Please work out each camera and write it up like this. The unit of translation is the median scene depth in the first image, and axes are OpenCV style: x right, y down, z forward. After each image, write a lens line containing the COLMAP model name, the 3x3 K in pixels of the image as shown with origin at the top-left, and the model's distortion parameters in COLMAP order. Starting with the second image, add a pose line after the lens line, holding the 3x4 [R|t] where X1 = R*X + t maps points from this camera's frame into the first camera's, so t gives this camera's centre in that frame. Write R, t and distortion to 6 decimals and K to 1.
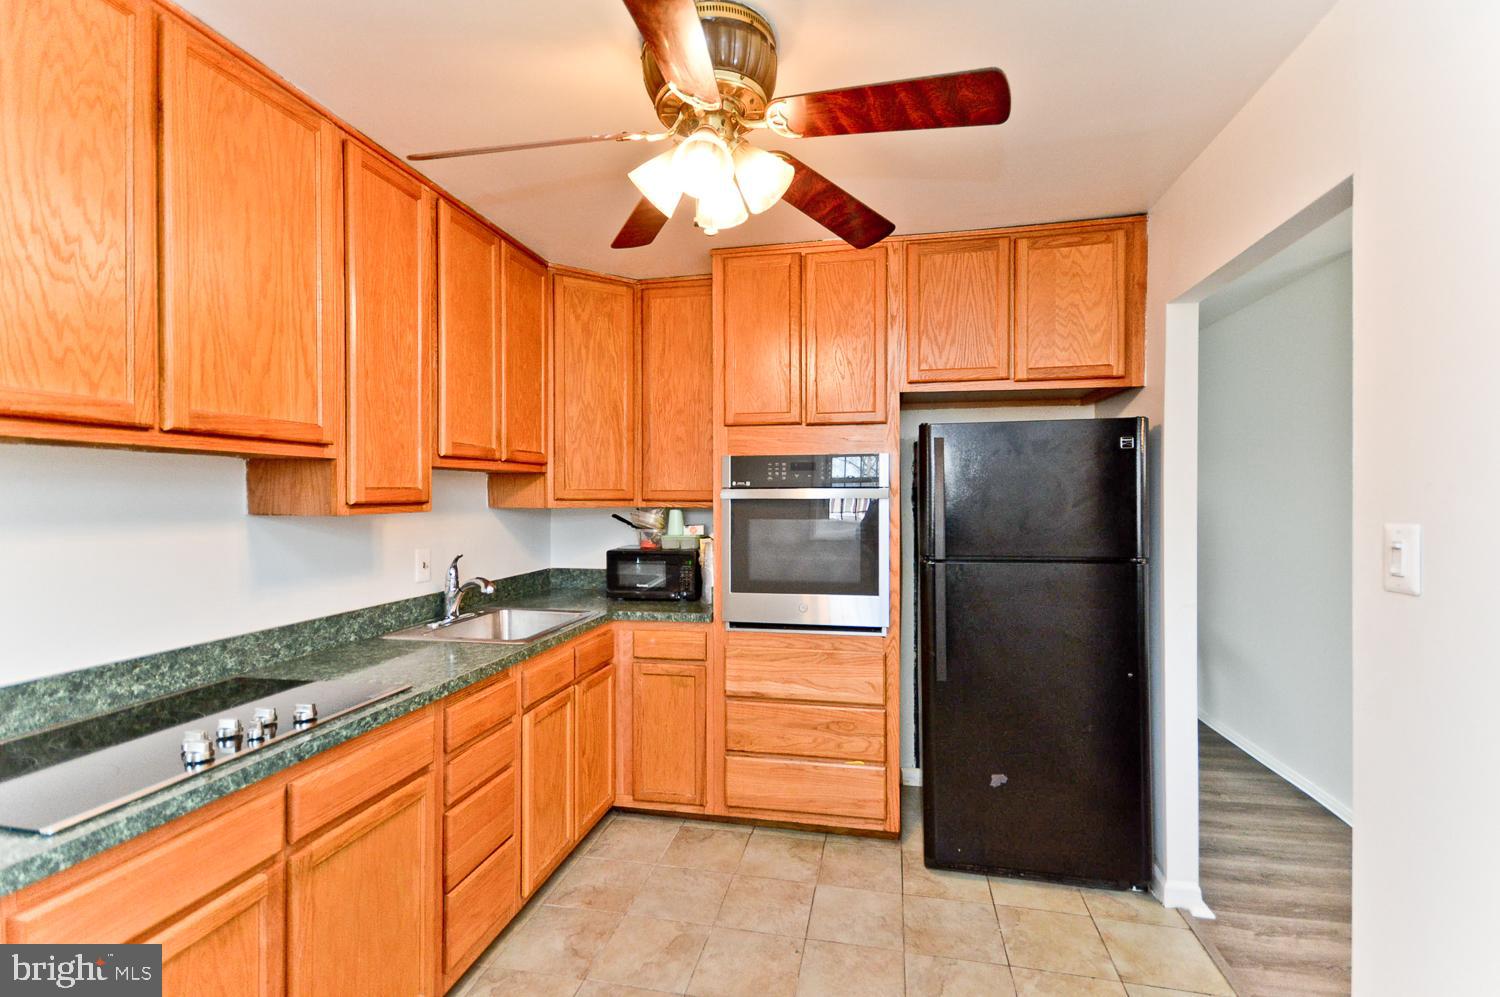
lens RADIAL K [[669.2, 0, 754.8], [0, 669.2, 495.6], [0, 0, 1]] dist [0.012859, -0.000095]
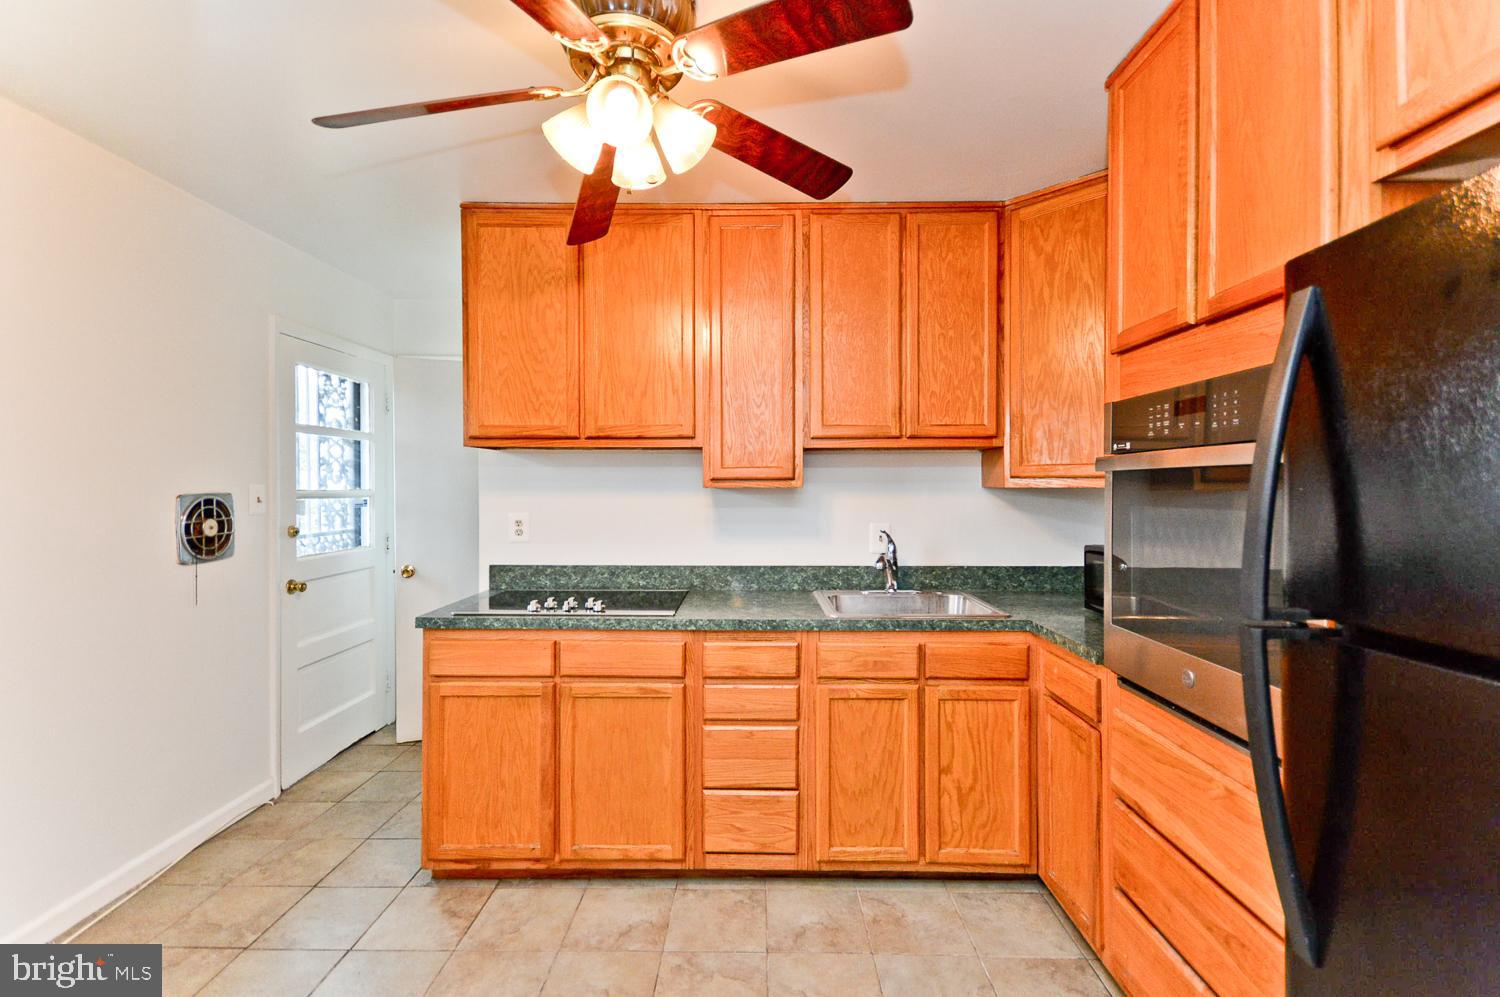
lens RADIAL K [[658.5, 0, 726.6], [0, 658.5, 486.9], [0, 0, 1]] dist [0.013758, 0.000342]
pose [[0.180711, 0.001450, -0.983535, 0.751088], [-0.000162, 0.999999, 0.001444, 0.026586], [0.983536, -0.000101, 0.180711, 0.813710]]
